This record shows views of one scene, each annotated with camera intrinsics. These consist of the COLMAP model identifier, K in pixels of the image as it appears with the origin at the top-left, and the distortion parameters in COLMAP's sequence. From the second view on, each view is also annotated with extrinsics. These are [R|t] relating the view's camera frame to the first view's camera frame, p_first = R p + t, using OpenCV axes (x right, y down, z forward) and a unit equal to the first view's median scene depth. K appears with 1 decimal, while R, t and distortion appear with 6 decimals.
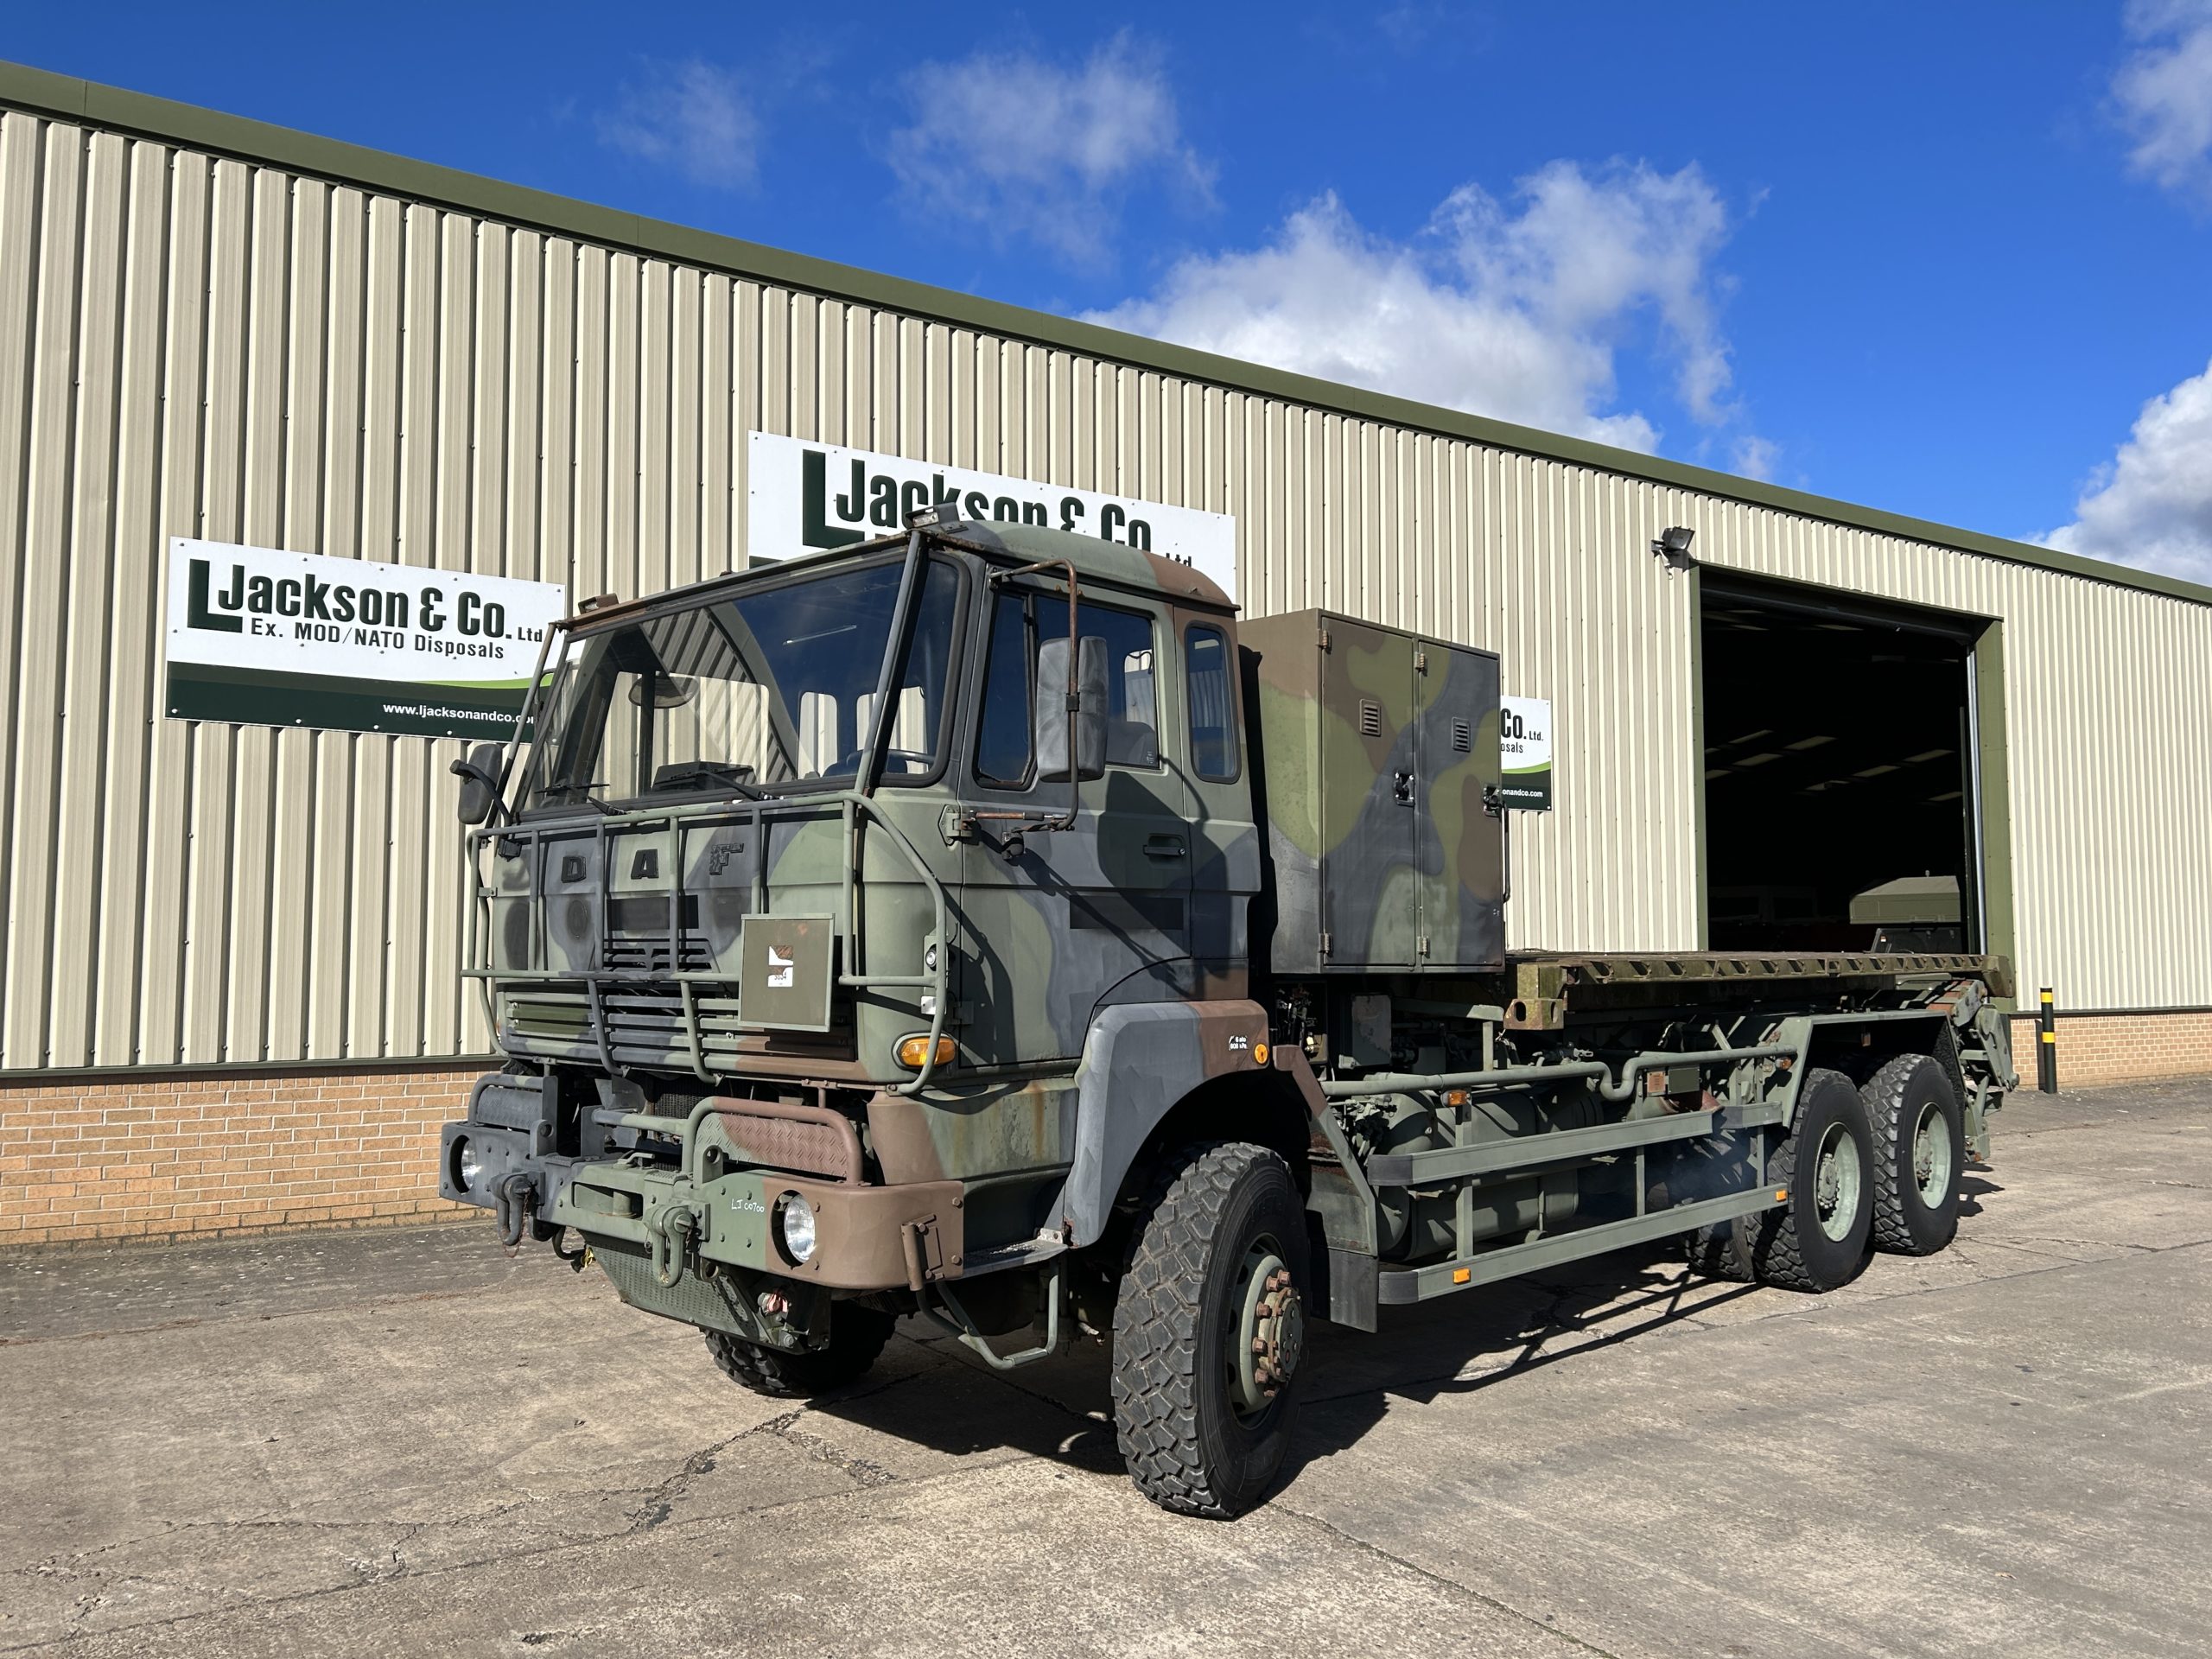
lens RADIAL K [[1664.4, 0, 1107.9], [0, 1664.4, 842.8], [0, 0, 1]] dist [0.064866, -0.070559]
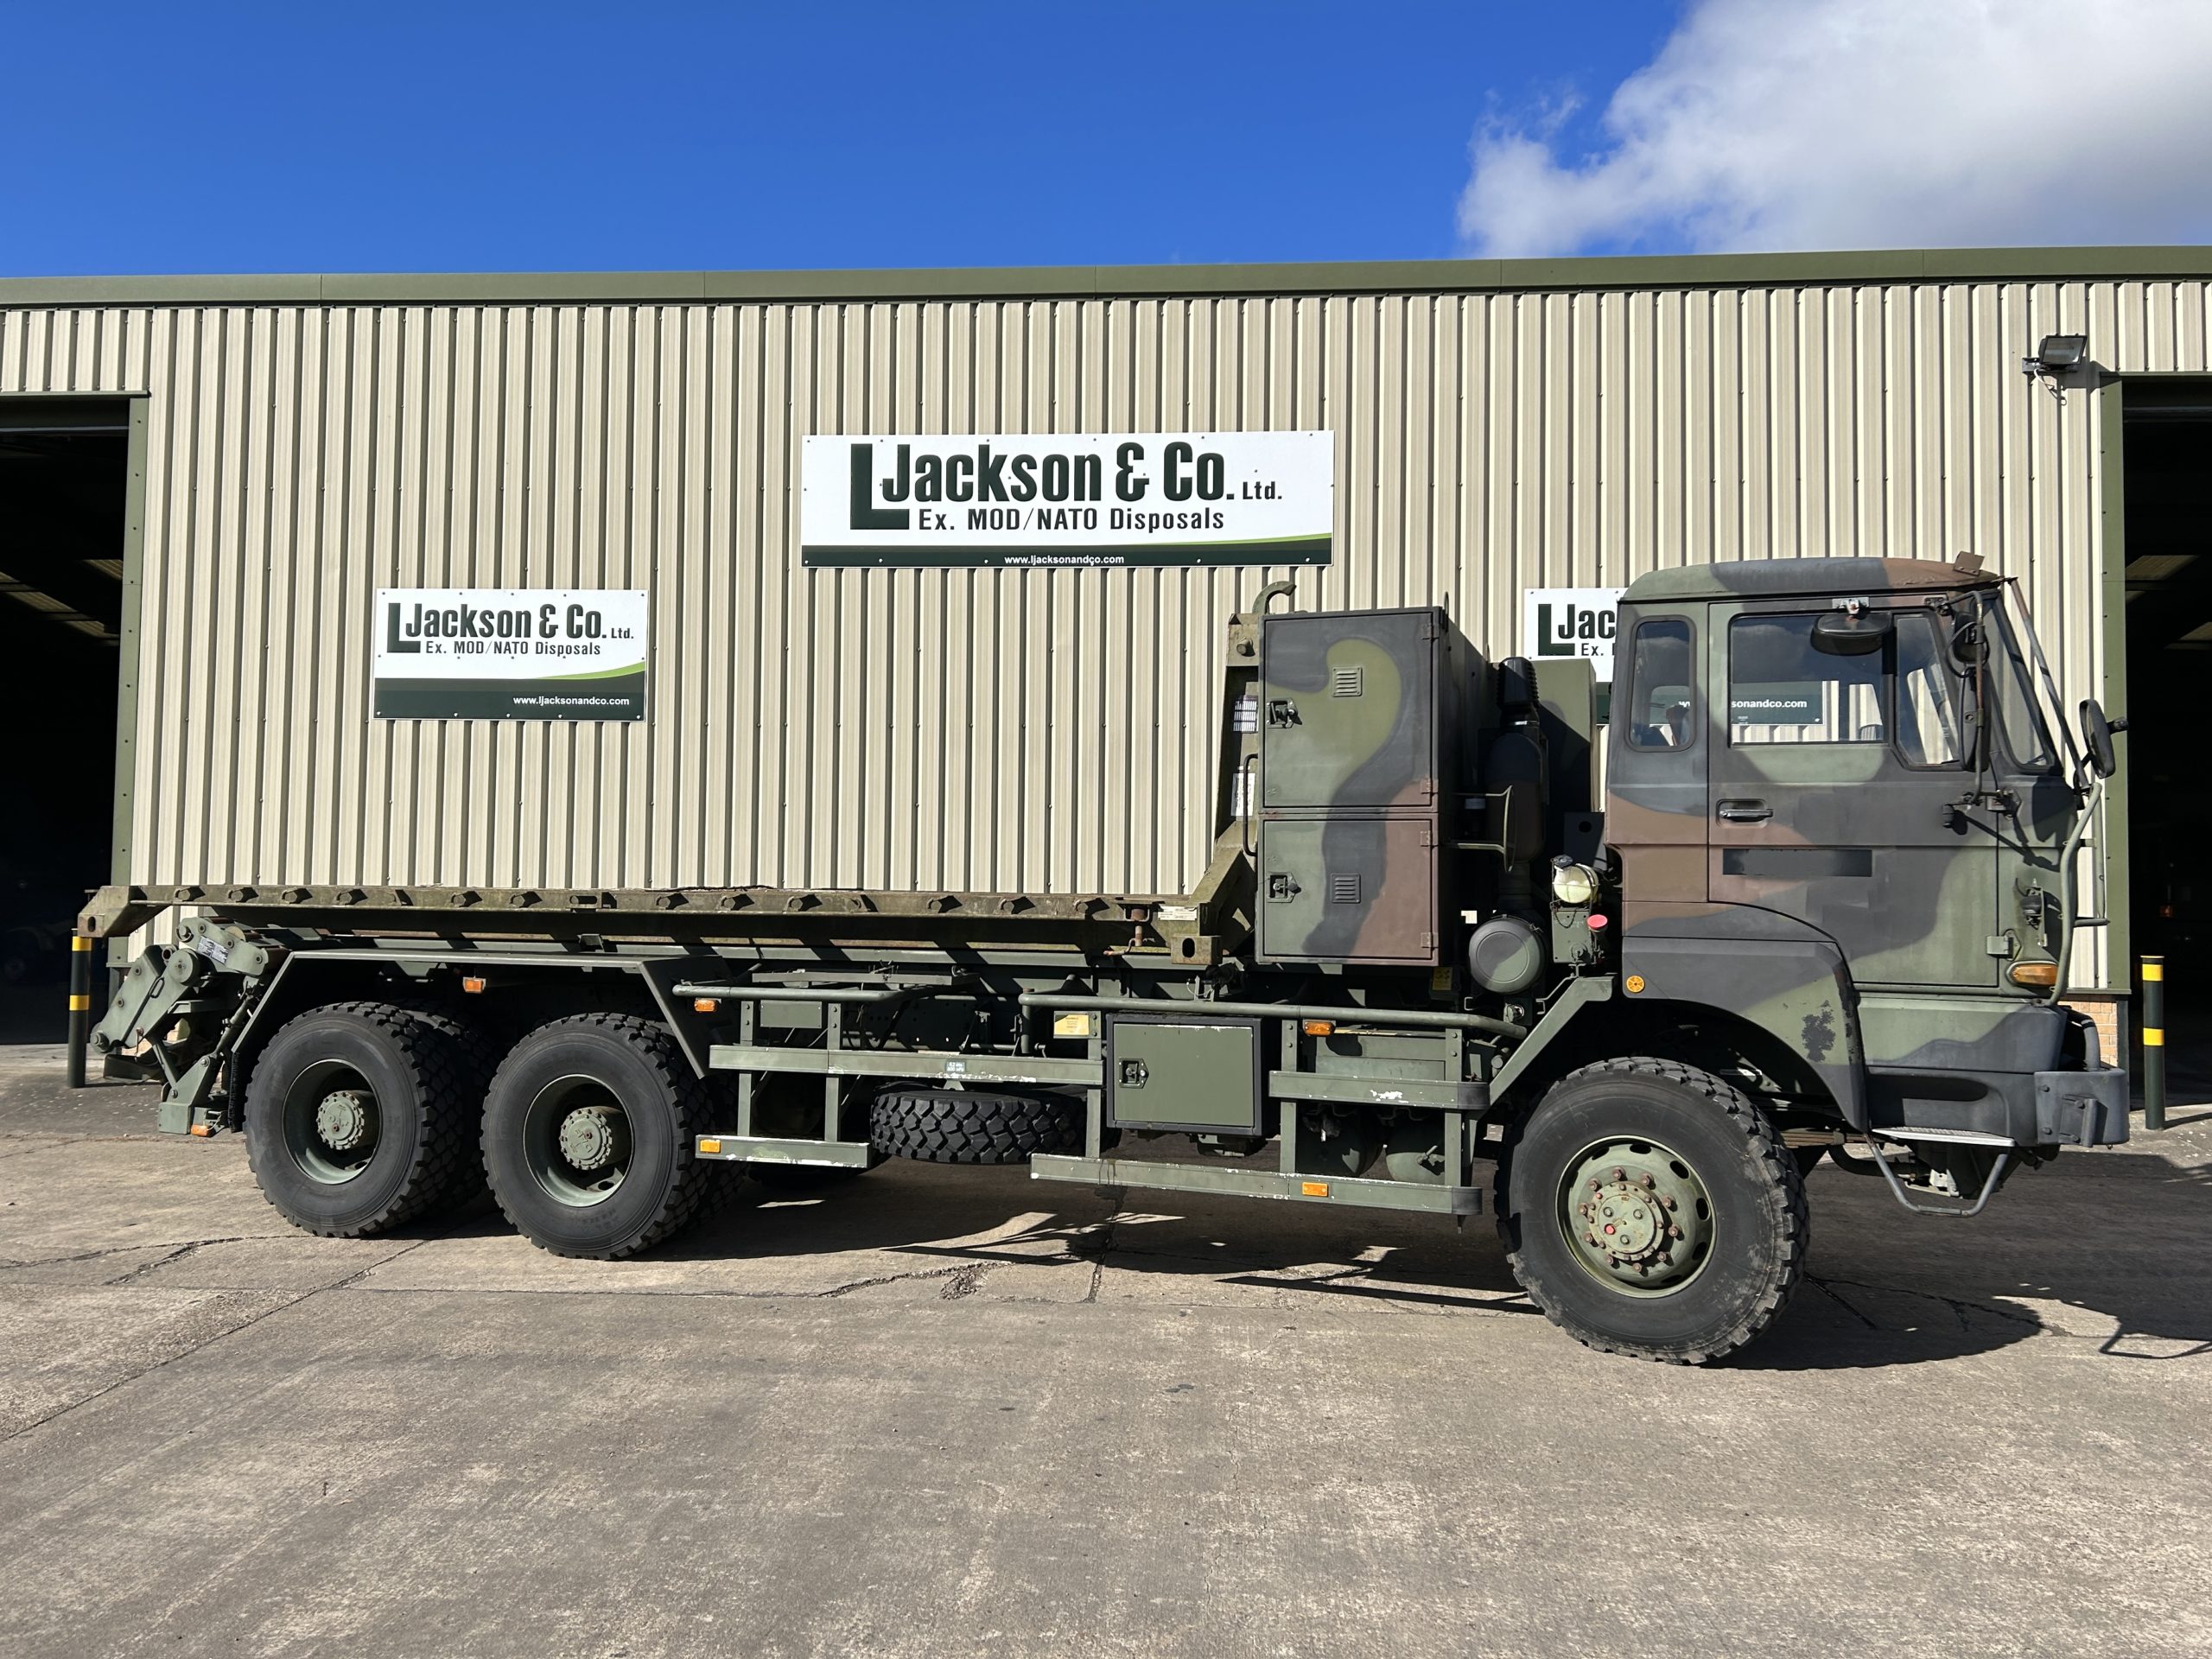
lens RADIAL K [[1664.4, 0, 1114.1], [0, 1664.4, 820.8], [0, 0, 1]] dist [0.064866, -0.070559]
pose [[0.804652, -0.018359, -0.593463, 0.704024], [0.029238, 0.999534, 0.008722, 0.014948], [0.593026, -0.024369, 0.804814, 0.220149]]
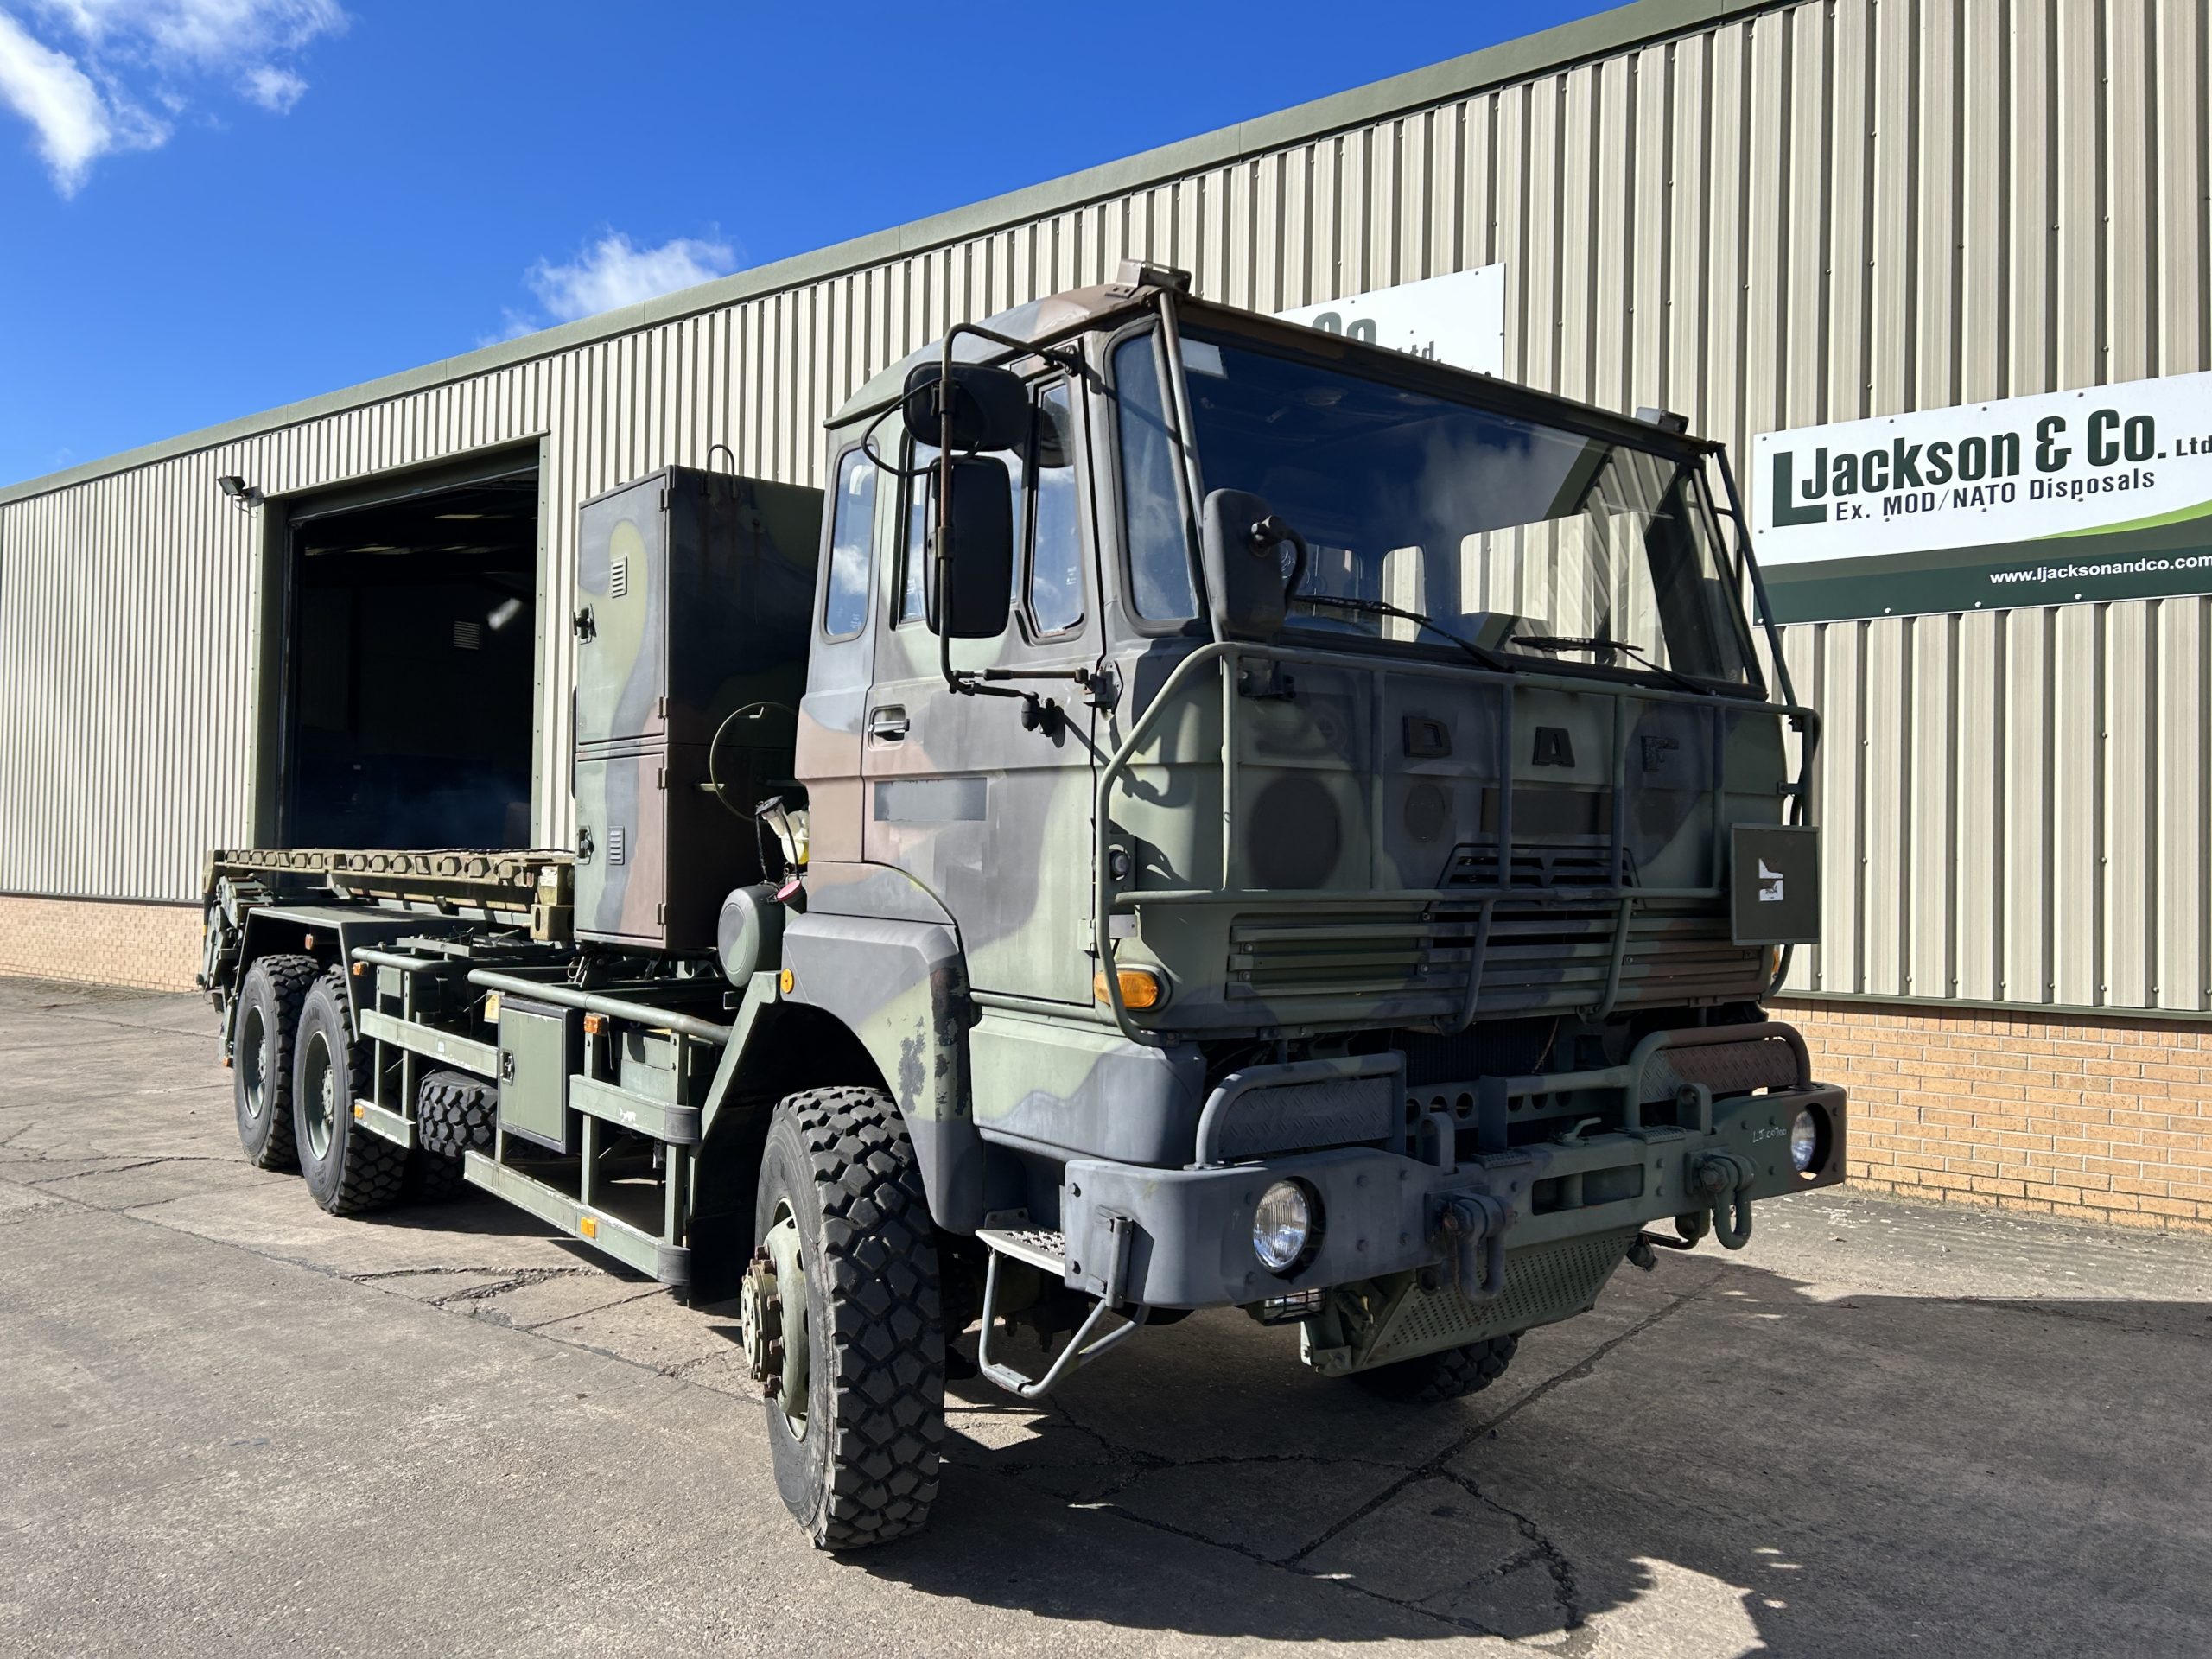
lens RADIAL K [[1664.4, 0, 1105.2], [0, 1664.4, 831.0], [0, 0, 1]] dist [0.064866, -0.070559]
pose [[0.347952, -0.012683, -0.937427, 0.918808], [0.047069, 0.998884, 0.003957, 0.050605], [0.936330, -0.045501, 0.348161, 0.764204]]
